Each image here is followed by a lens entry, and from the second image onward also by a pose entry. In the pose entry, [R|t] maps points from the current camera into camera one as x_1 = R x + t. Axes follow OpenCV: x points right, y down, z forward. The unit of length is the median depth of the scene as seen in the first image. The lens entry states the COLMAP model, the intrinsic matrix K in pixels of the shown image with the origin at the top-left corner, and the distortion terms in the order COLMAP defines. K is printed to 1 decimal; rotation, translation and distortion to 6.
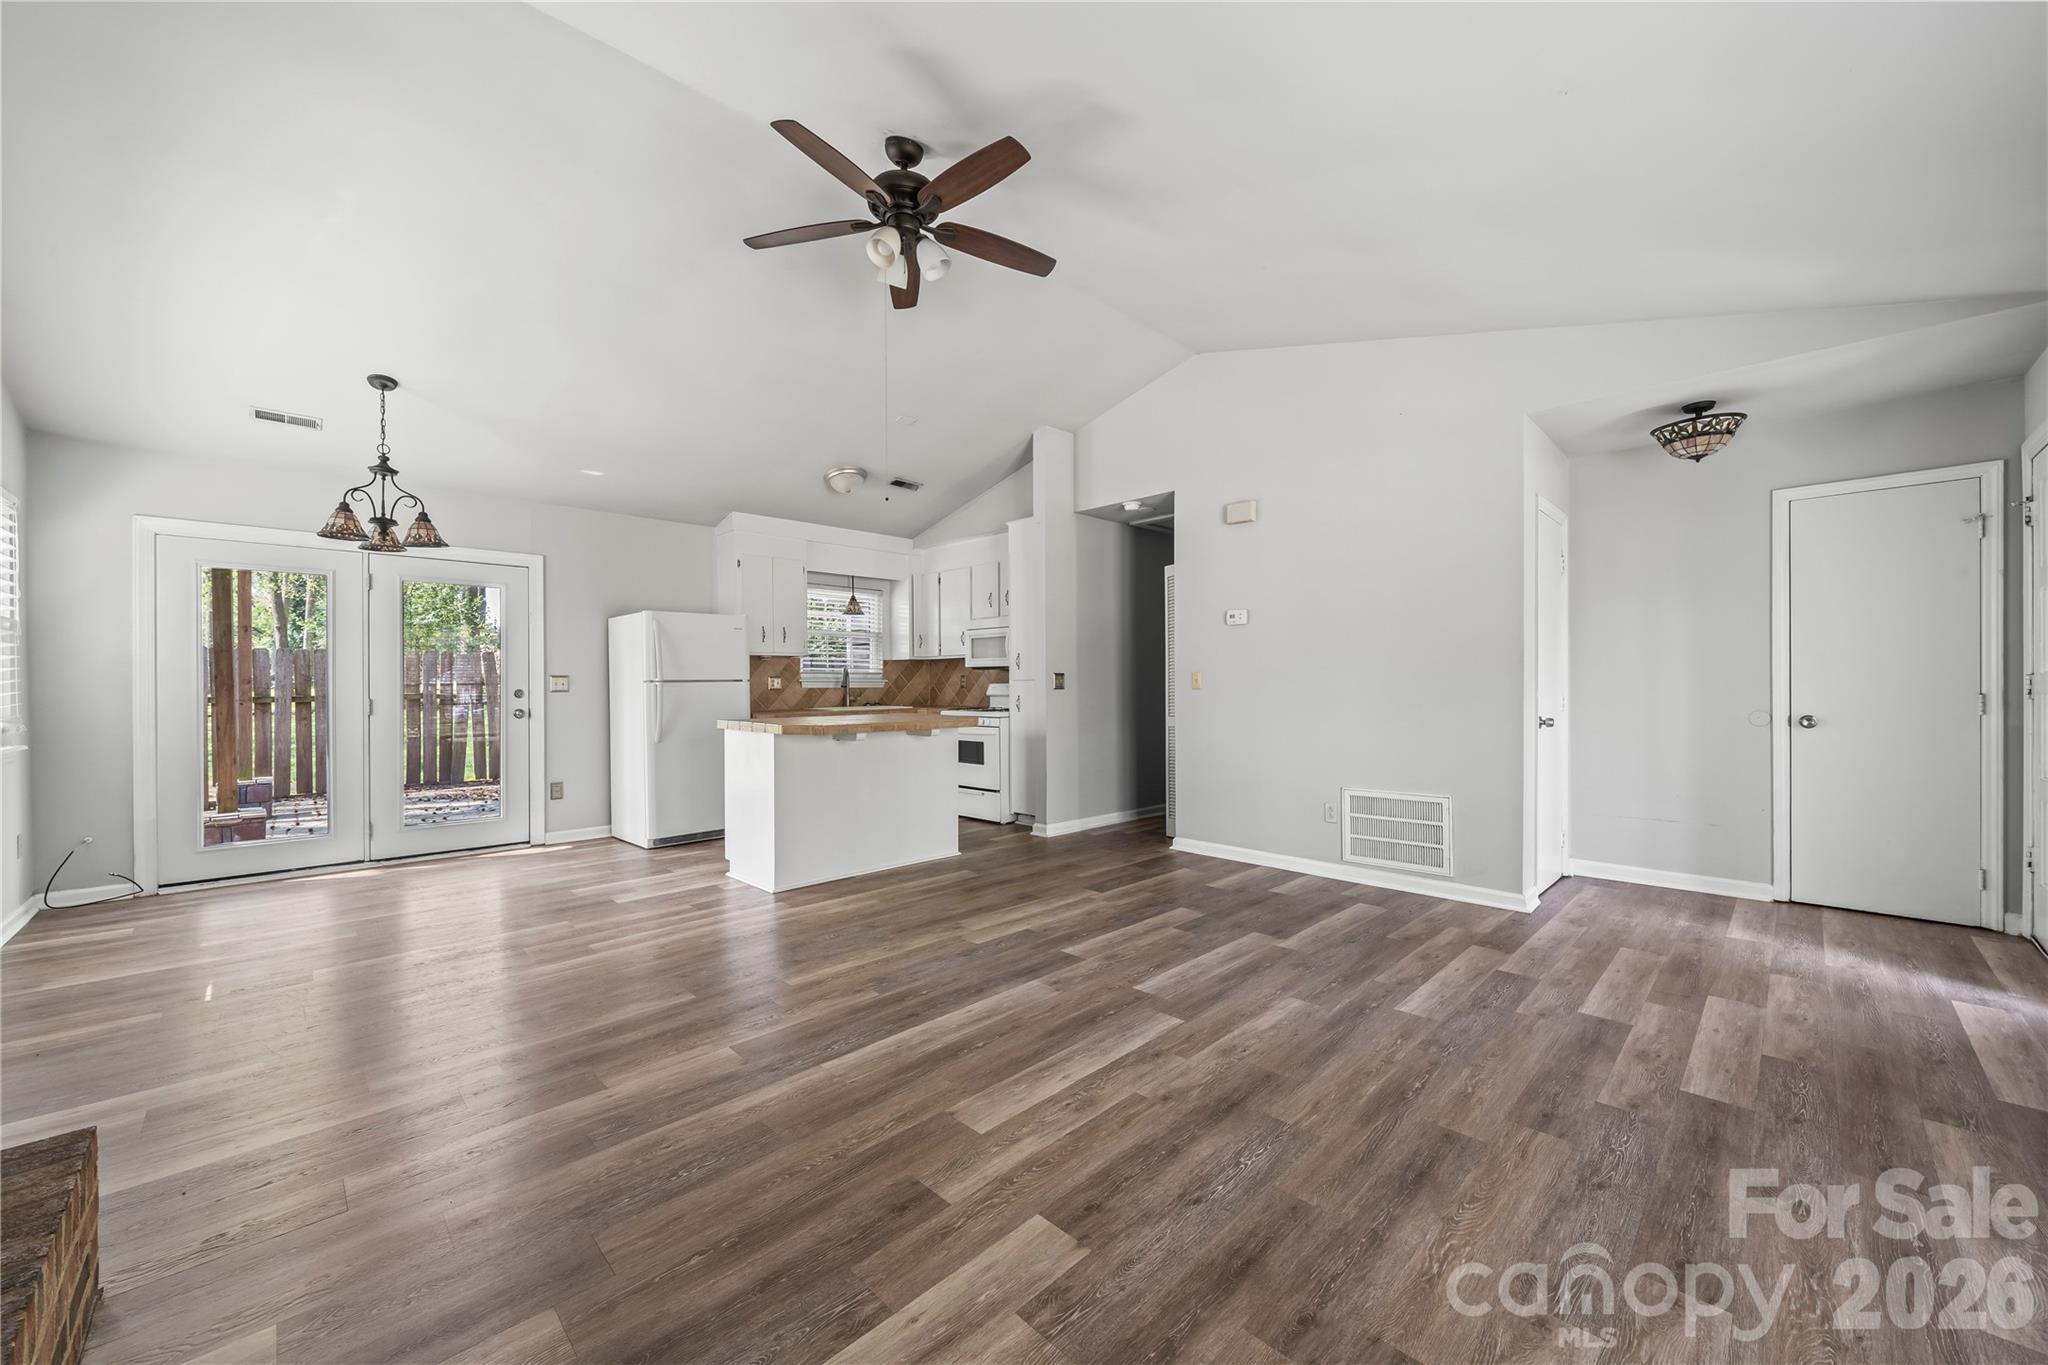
lens RADIAL K [[765.7, 0, 1012.8], [0, 765.7, 683.8], [0, 0, 1]] dist [-0.000171, 0.000097]
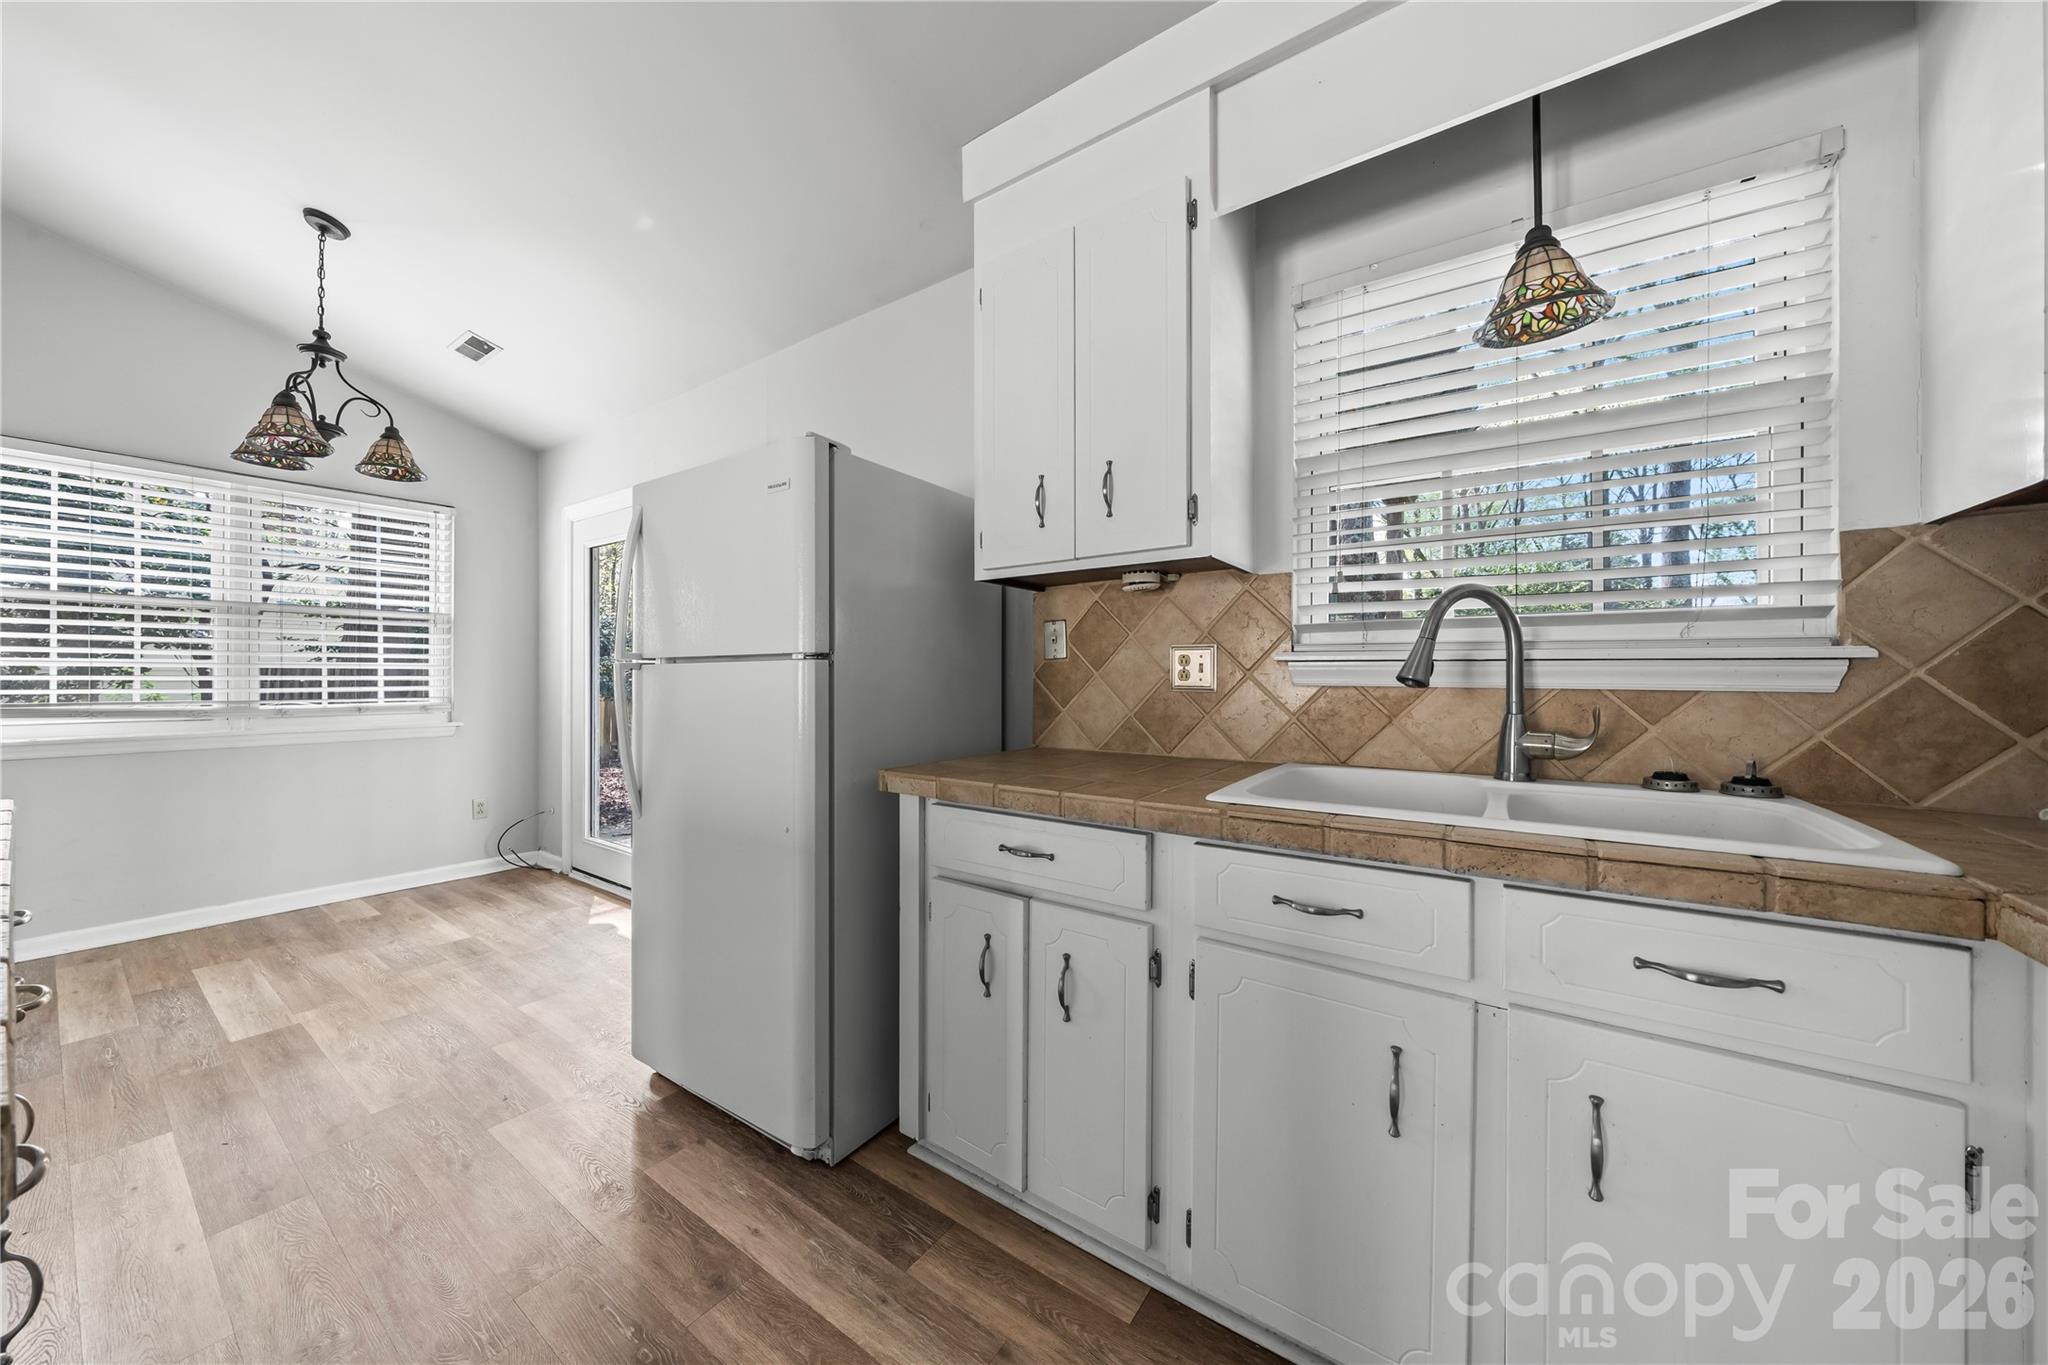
lens RADIAL K [[705.6, 0, 1032.3], [0, 705.6, 677.6], [0, 0, 1]] dist [-0.000317, 0.000244]
pose [[0.175628, 0.008657, -0.984419, -0.093985], [-0.001873, 0.999962, 0.008459, 0.001137], [0.984455, 0.000358, 0.175637, 1.520119]]
